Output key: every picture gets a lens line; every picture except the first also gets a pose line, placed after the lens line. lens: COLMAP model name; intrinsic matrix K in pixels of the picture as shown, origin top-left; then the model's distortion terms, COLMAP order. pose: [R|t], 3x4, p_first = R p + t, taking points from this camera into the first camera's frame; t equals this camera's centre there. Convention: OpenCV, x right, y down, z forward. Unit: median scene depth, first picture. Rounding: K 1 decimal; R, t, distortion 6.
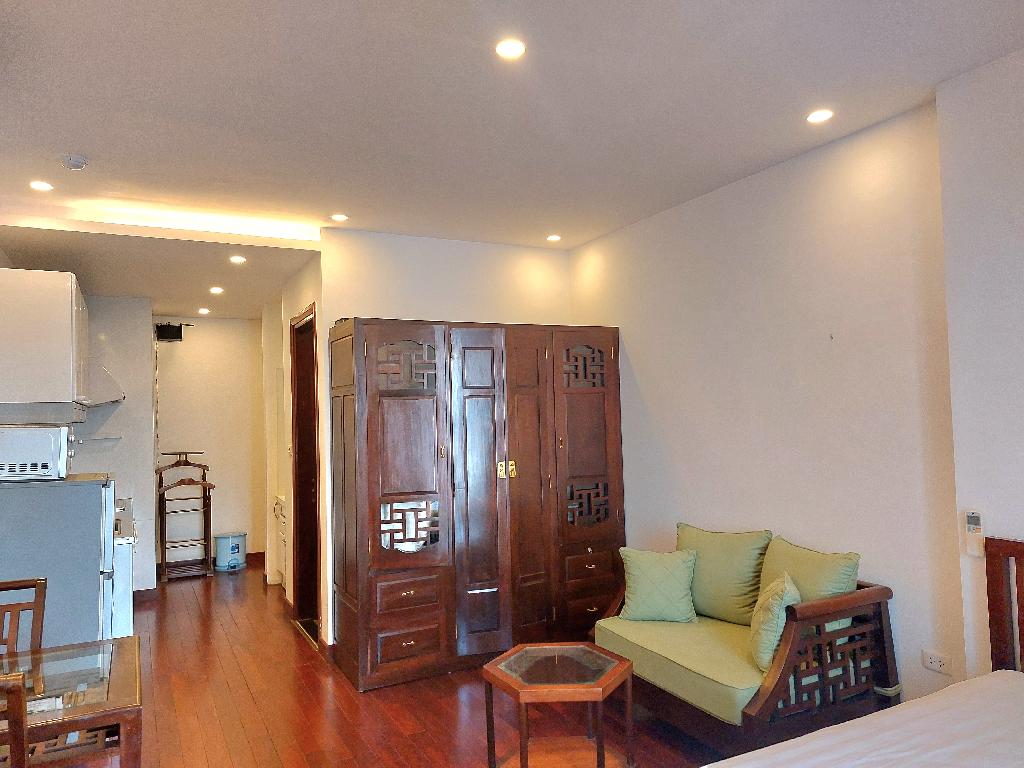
lens RADIAL K [[731.9, 0, 512.0], [0, 731.9, 384.0], [0, 0, 1]] dist [0.100092, -0.084204]
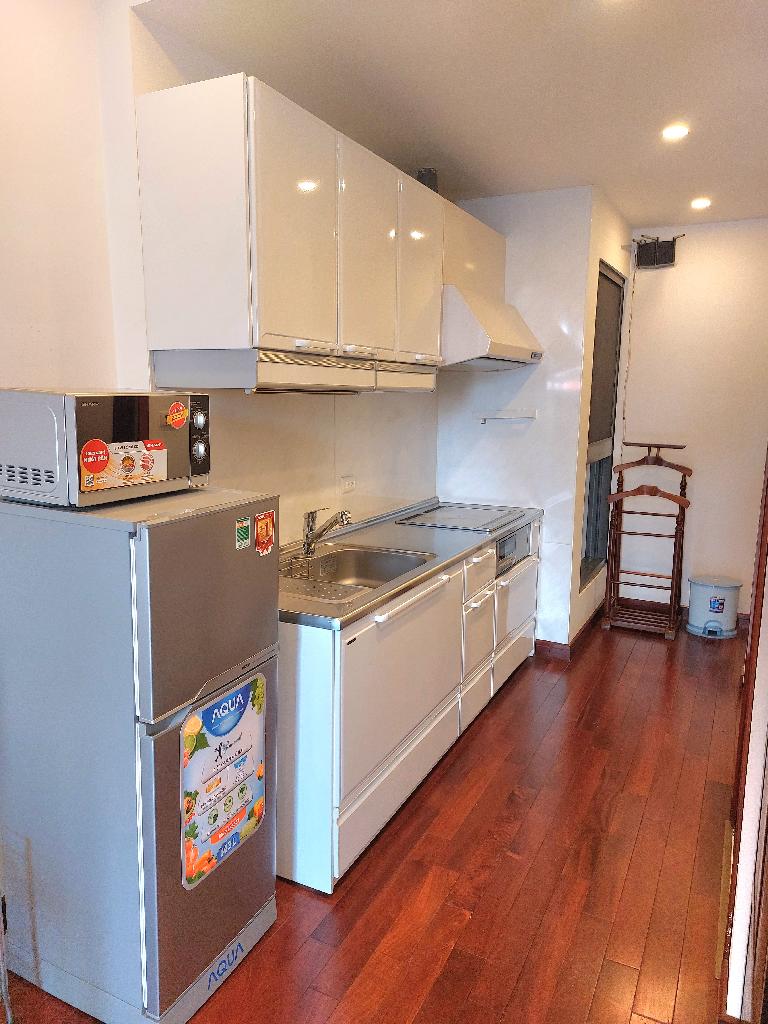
lens RADIAL K [[725.0, 0, 359.6], [0, 725.0, 517.1], [0, 0, 1]] dist [0.074473, -0.082564]
pose [[0.567976, 0.171534, -0.804972, -0.059307], [0.003963, 0.977460, 0.211086, 0.017086], [0.823035, -0.123082, 0.554494, 0.421319]]
